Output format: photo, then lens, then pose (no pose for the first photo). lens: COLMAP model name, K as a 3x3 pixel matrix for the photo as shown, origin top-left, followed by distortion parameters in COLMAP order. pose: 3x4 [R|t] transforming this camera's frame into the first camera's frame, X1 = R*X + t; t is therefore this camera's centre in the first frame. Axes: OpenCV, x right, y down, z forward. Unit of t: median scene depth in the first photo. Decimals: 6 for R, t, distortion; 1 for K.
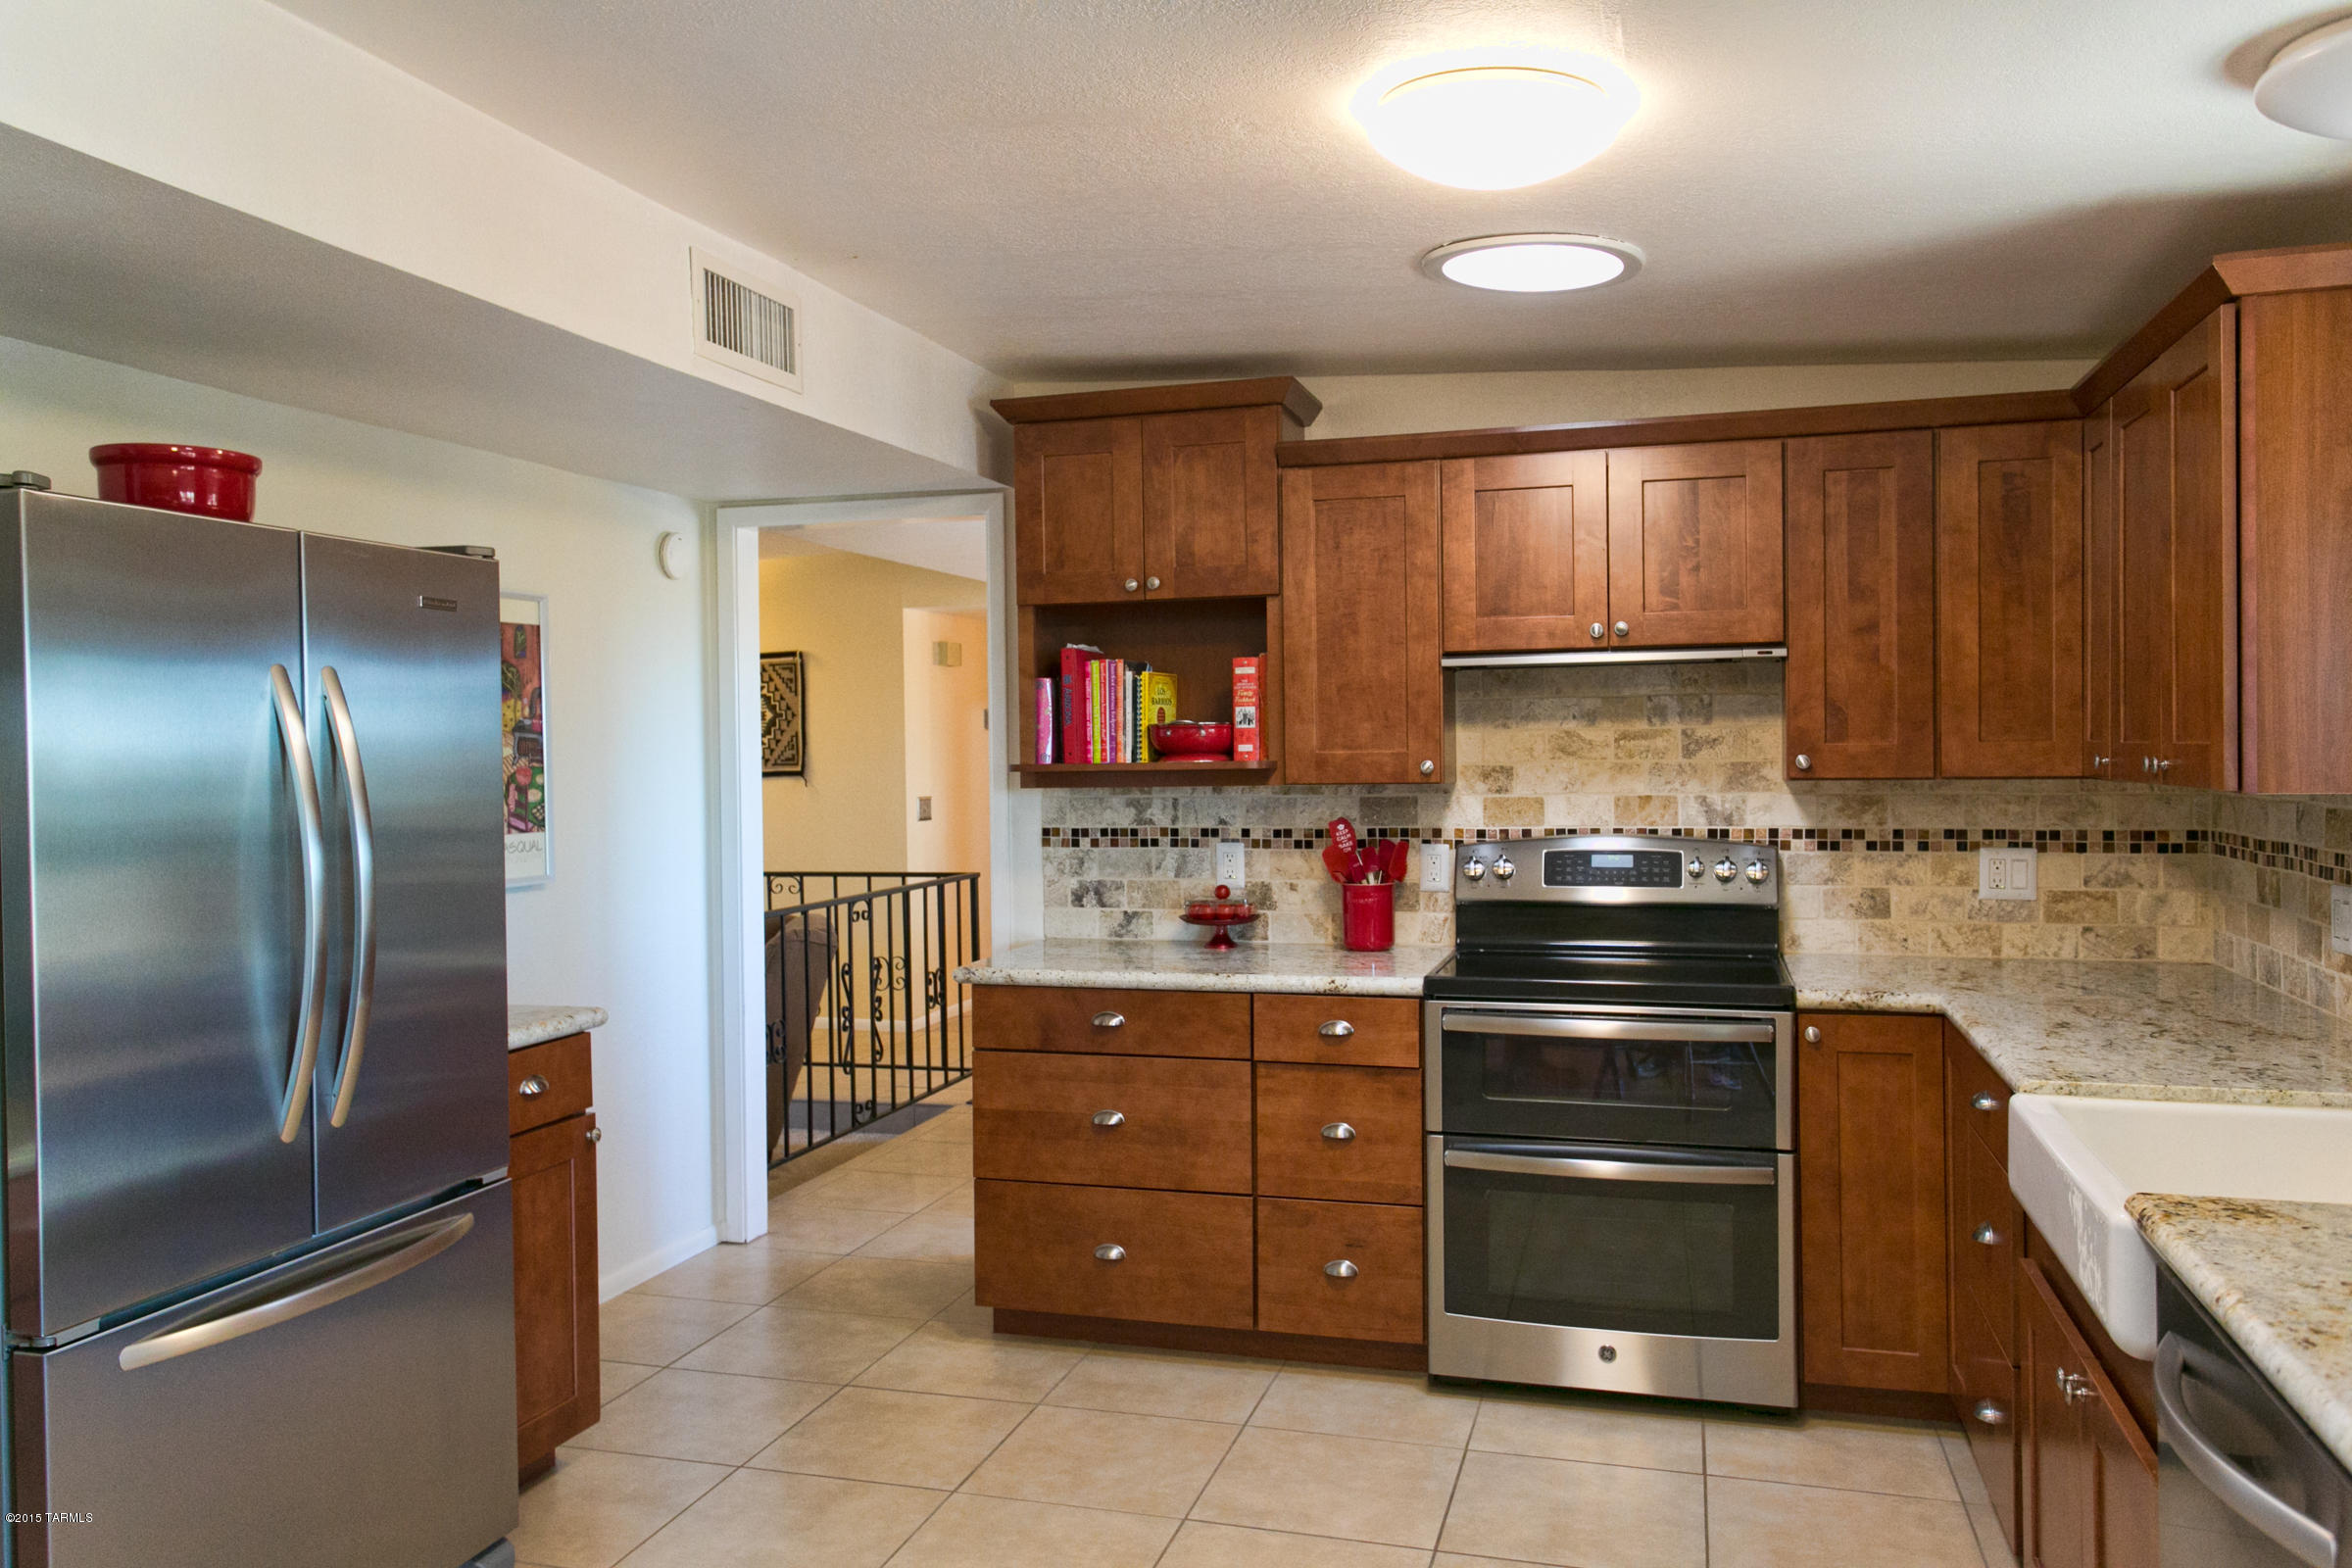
lens RADIAL K [[1715.4, 0, 1195.4], [0, 1715.4, 776.9], [0, 0, 1]] dist [0.002569, 0.016755]
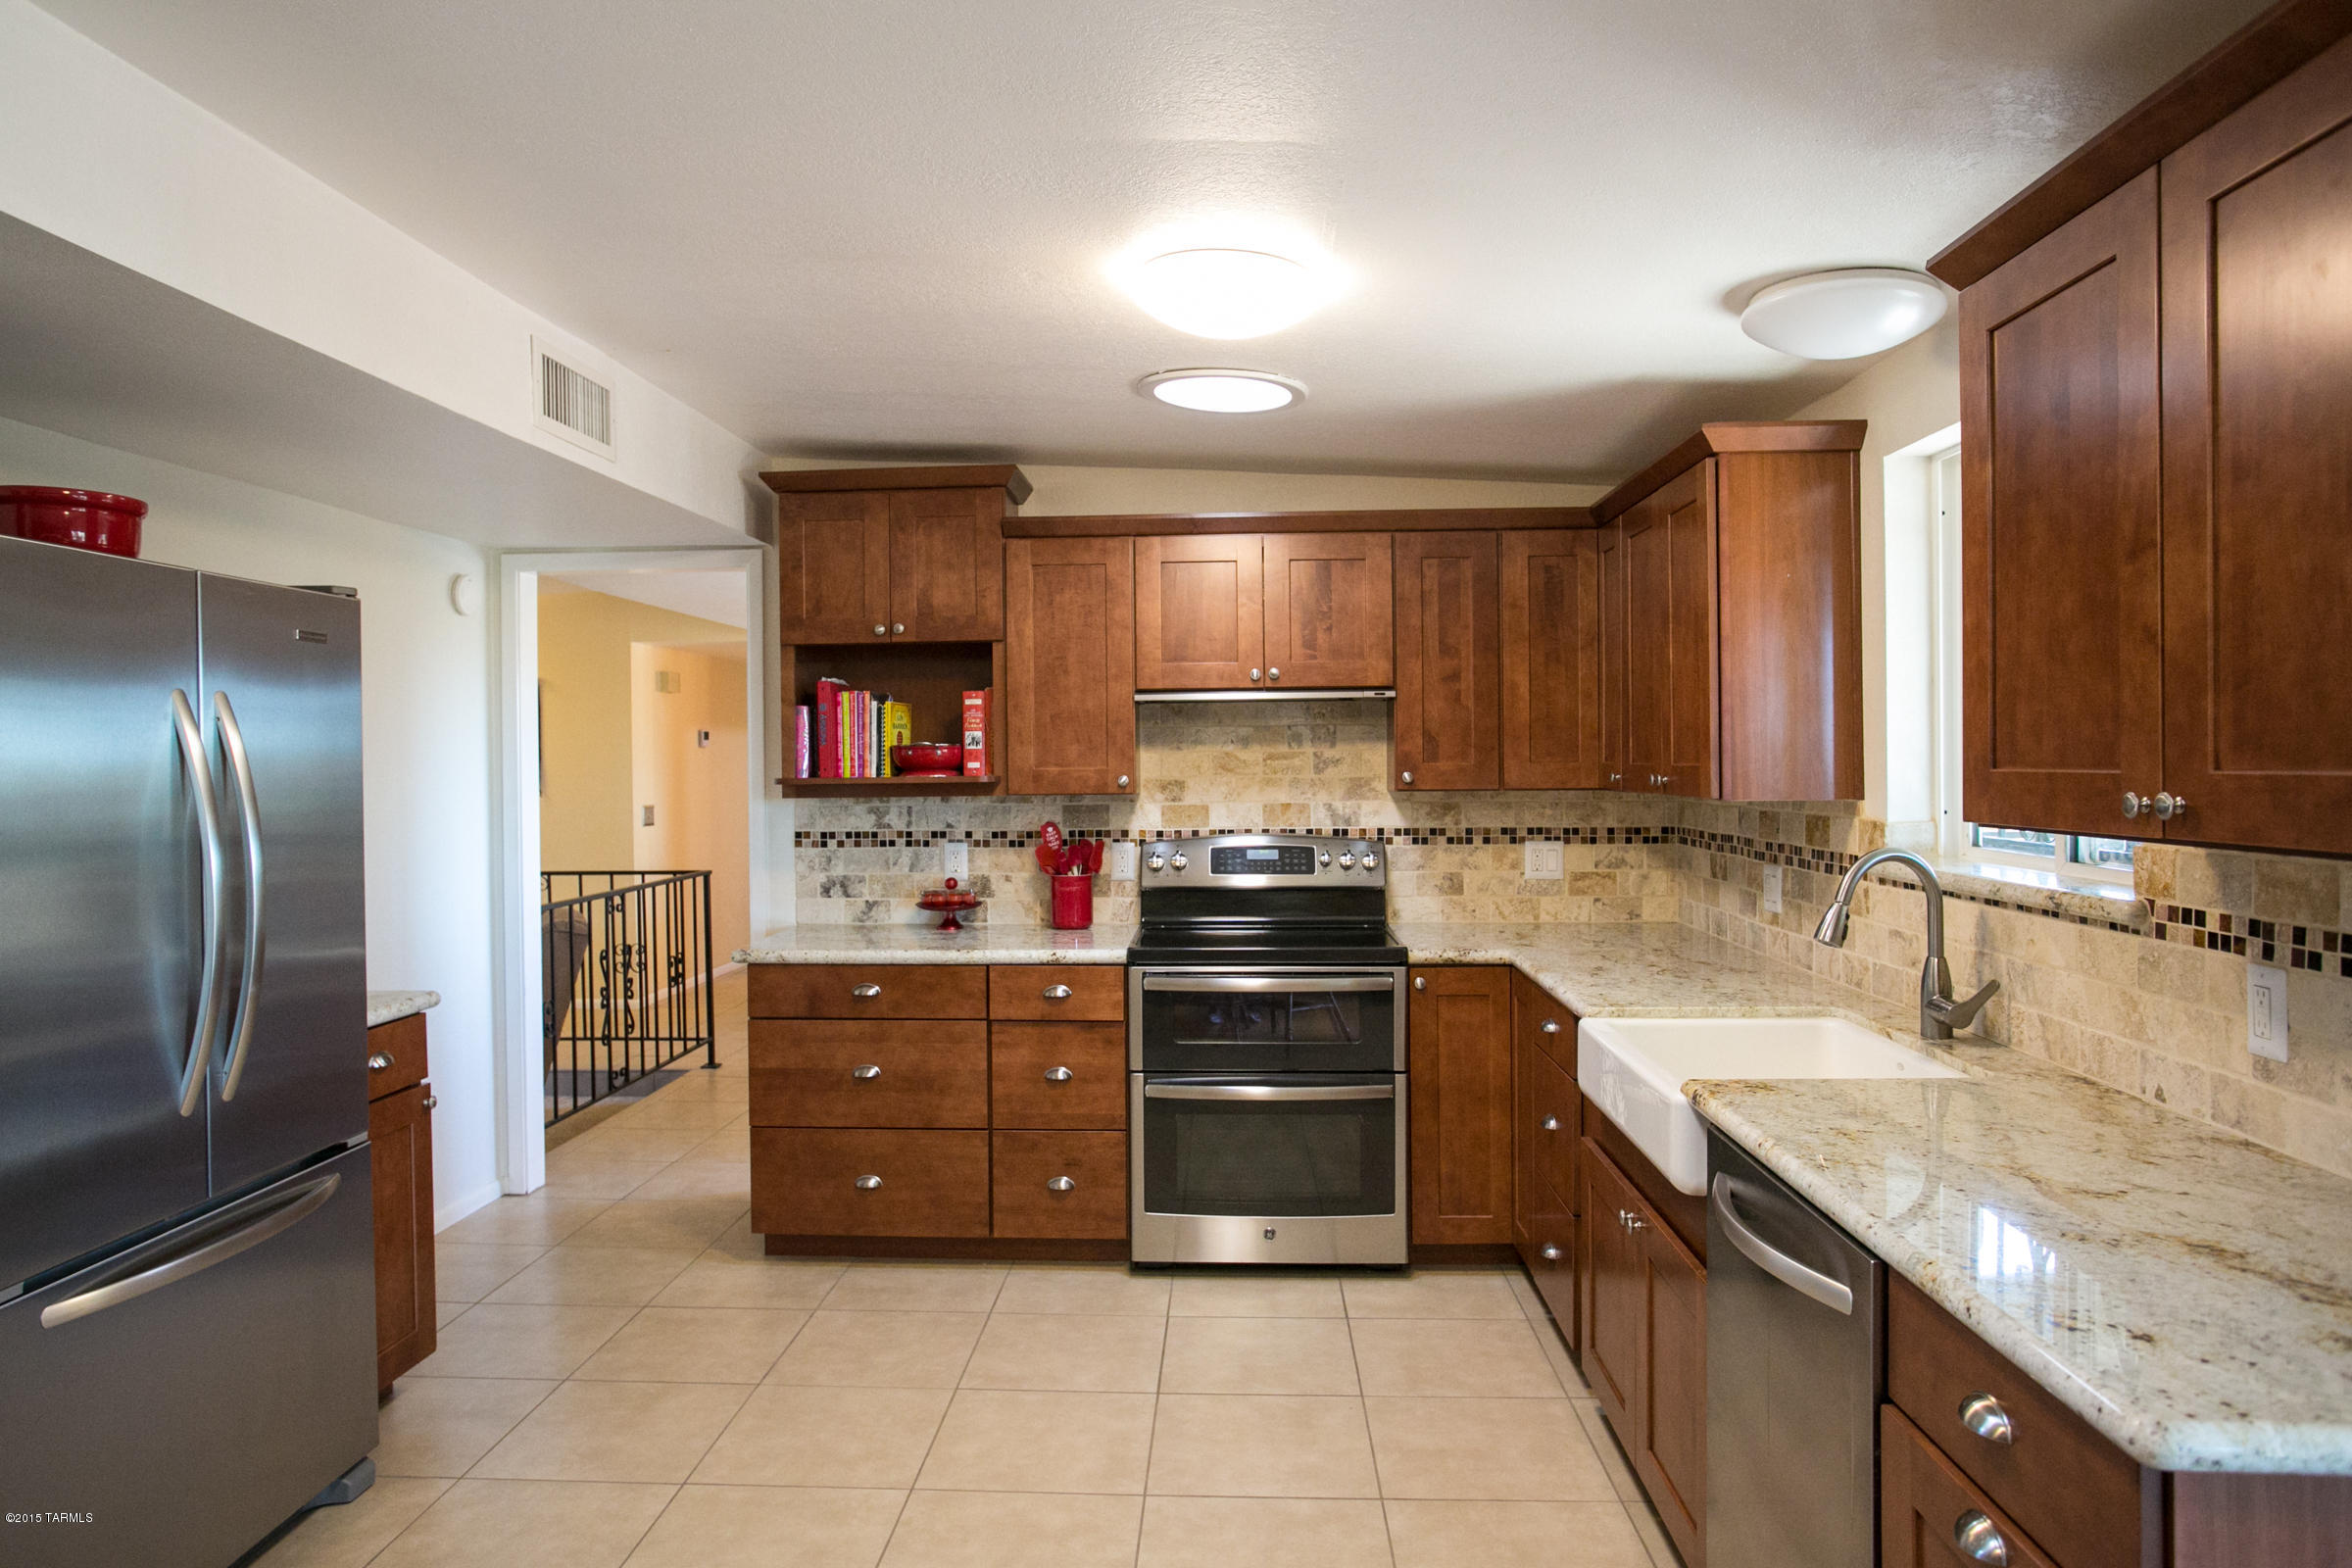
lens RADIAL K [[1420.1, 0, 1186.0], [0, 1420.1, 778.8], [0, 0, 1]] dist [-0.053105, 0.022918]
pose [[0.972057, 0.001378, 0.234741, -0.067328], [0.000204, 0.999977, -0.006718, -0.000350], [-0.234745, 0.006578, 0.972035, -0.020271]]
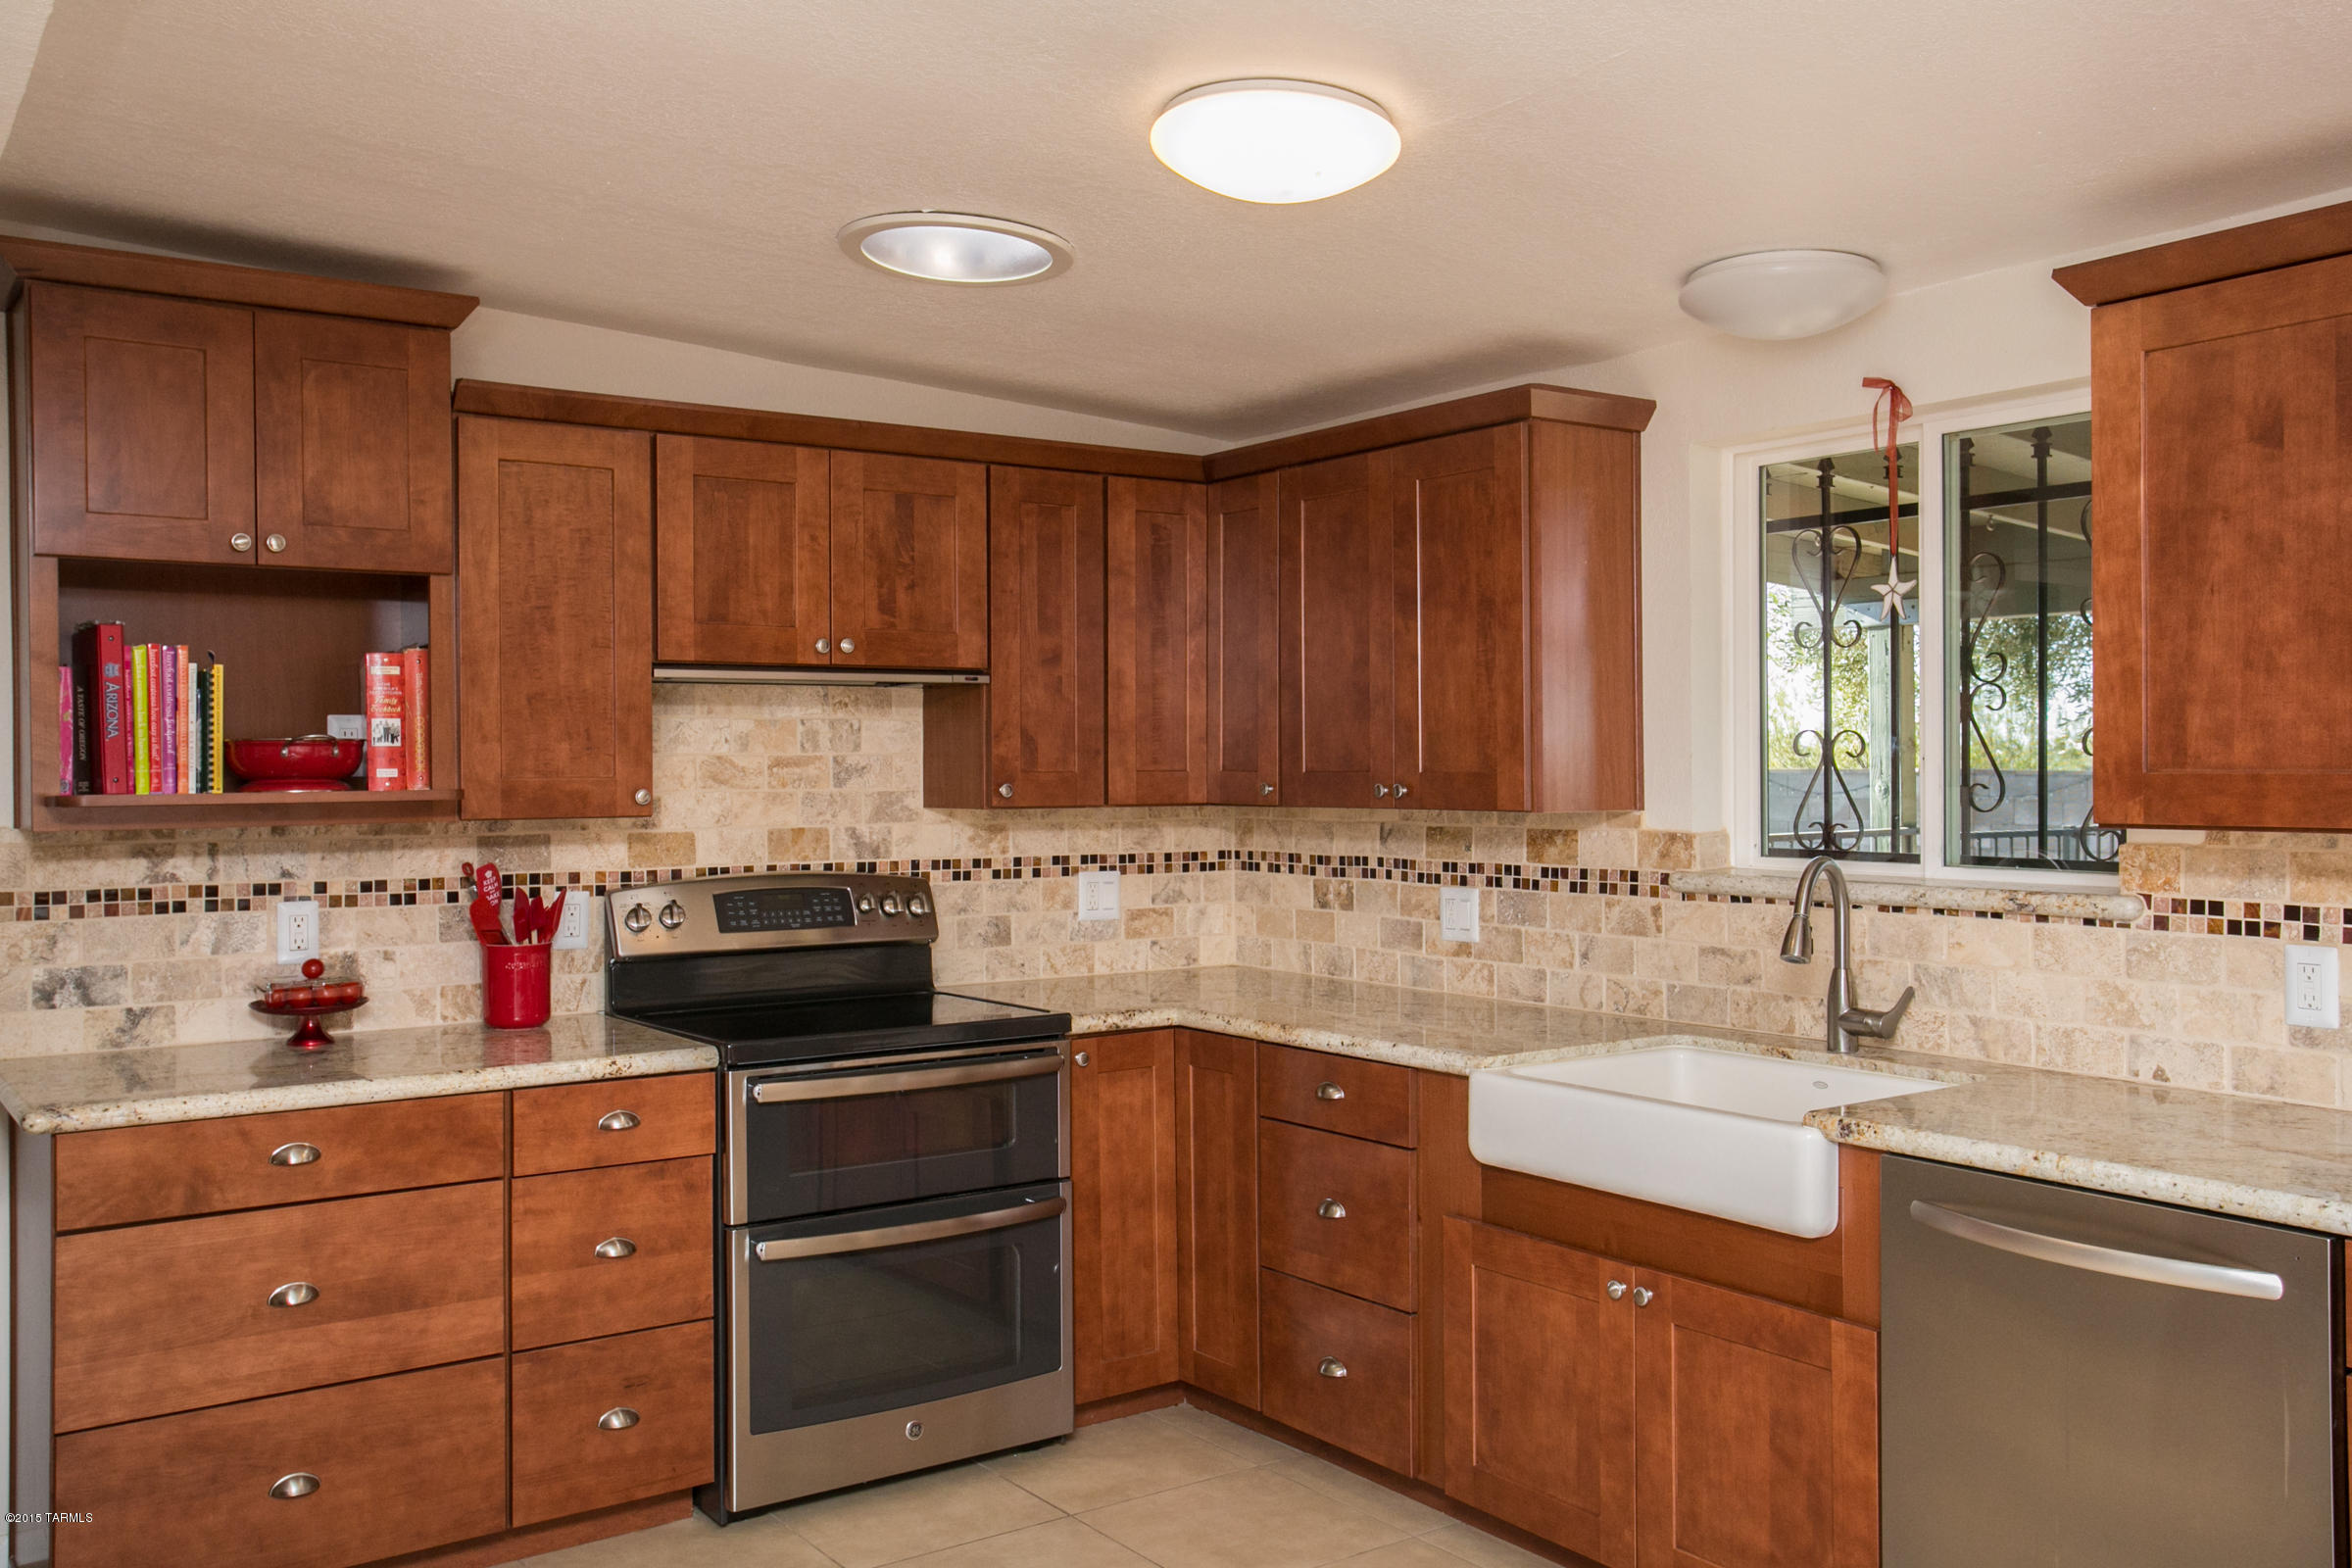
lens RADIAL K [[1920.0, 0, 1174.8], [0, 1920.0, 775.1], [0, 0, 1]] dist [-0.011694, 0.040424]
pose [[0.631574, 0.006424, 0.775289, -0.446319], [0.010943, 0.999792, -0.017199, 0.002555], [-0.775238, 0.019347, 0.631372, 0.219497]]
